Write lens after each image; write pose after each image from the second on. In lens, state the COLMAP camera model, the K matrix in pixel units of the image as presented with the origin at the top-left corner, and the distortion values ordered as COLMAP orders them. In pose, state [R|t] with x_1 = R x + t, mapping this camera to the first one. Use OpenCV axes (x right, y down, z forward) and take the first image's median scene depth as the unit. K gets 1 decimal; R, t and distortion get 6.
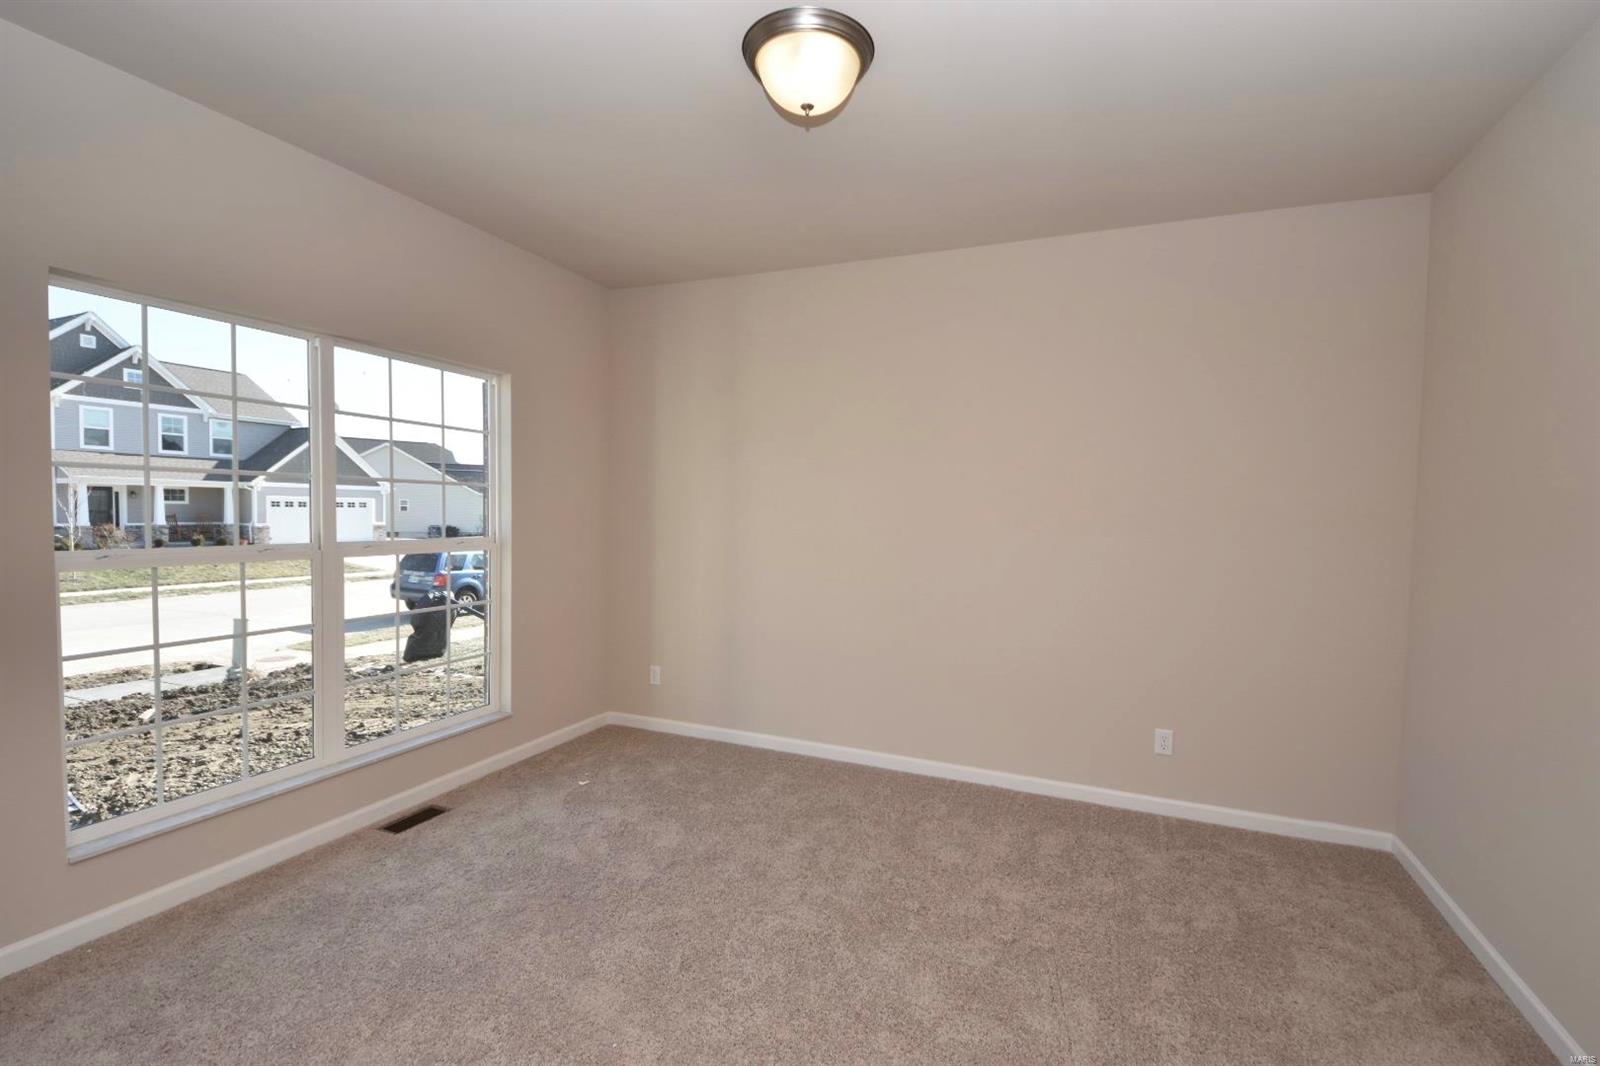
lens RADIAL K [[721.3, 0, 809.4], [0, 721.3, 542.1], [0, 0, 1]] dist [0.000543, -0.000106]
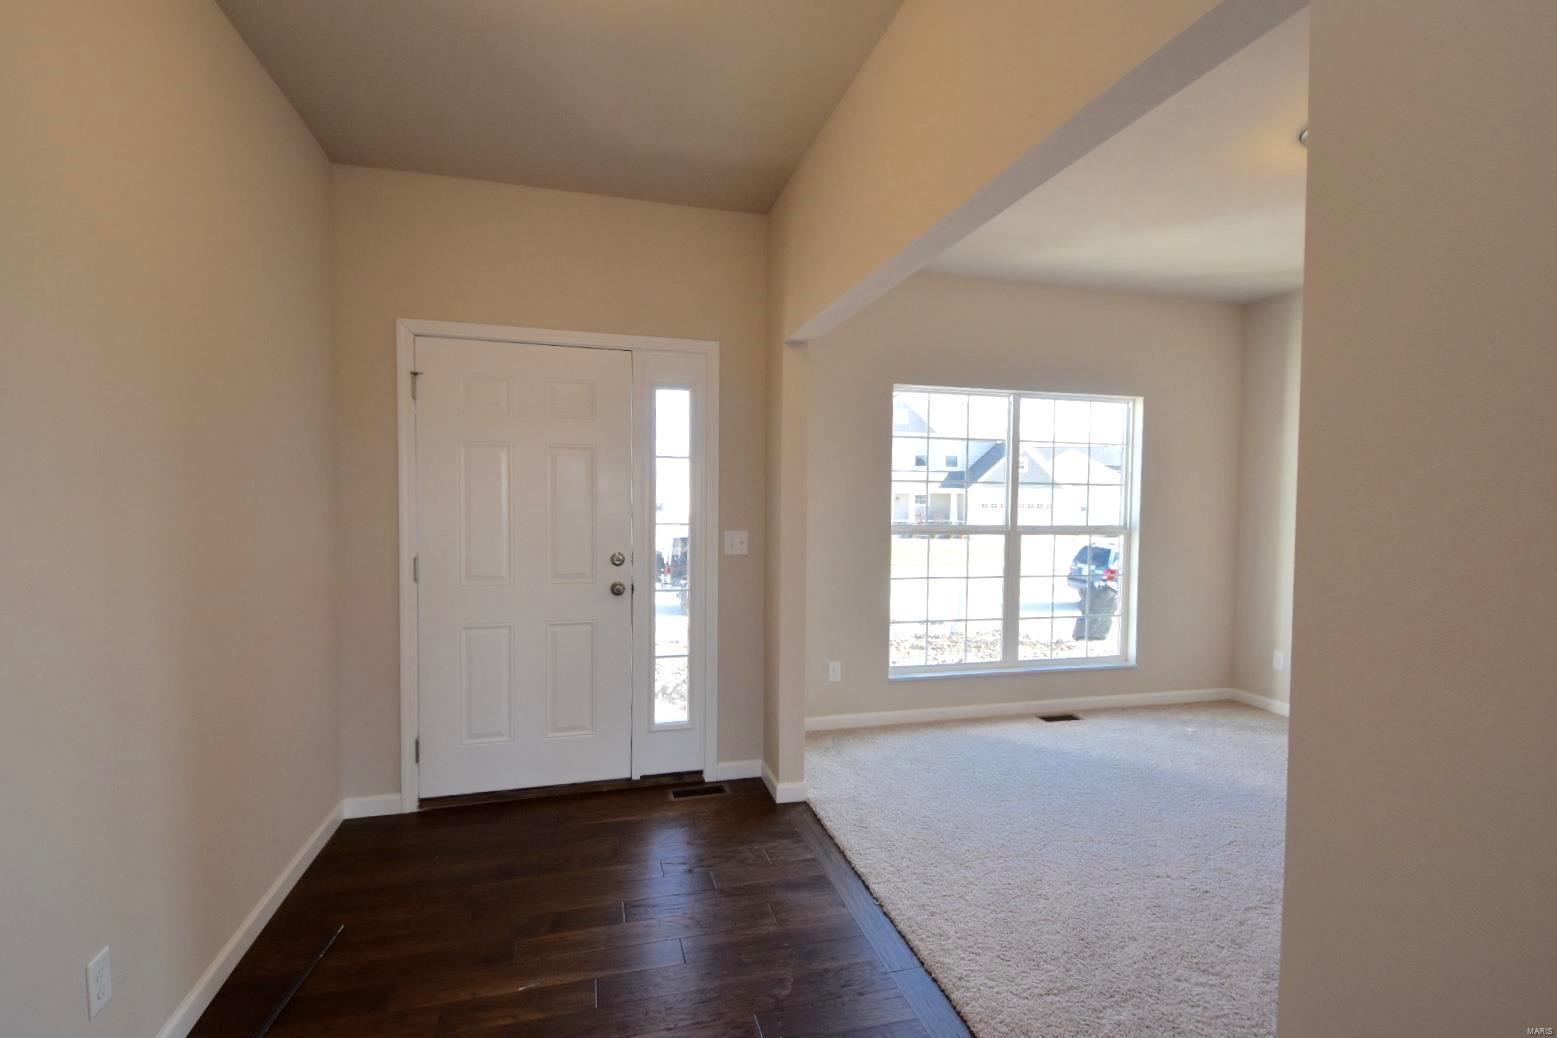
lens RADIAL K [[701.9, 0, 787.7], [0, 701.9, 527.8], [0, 0, 1]] dist [0.000543, -0.000106]
pose [[0.614989, 0.017514, -0.788341, 0.178196], [-0.032425, 0.999469, -0.003090, 0.019433], [0.787869, 0.027462, 0.615231, -0.247564]]
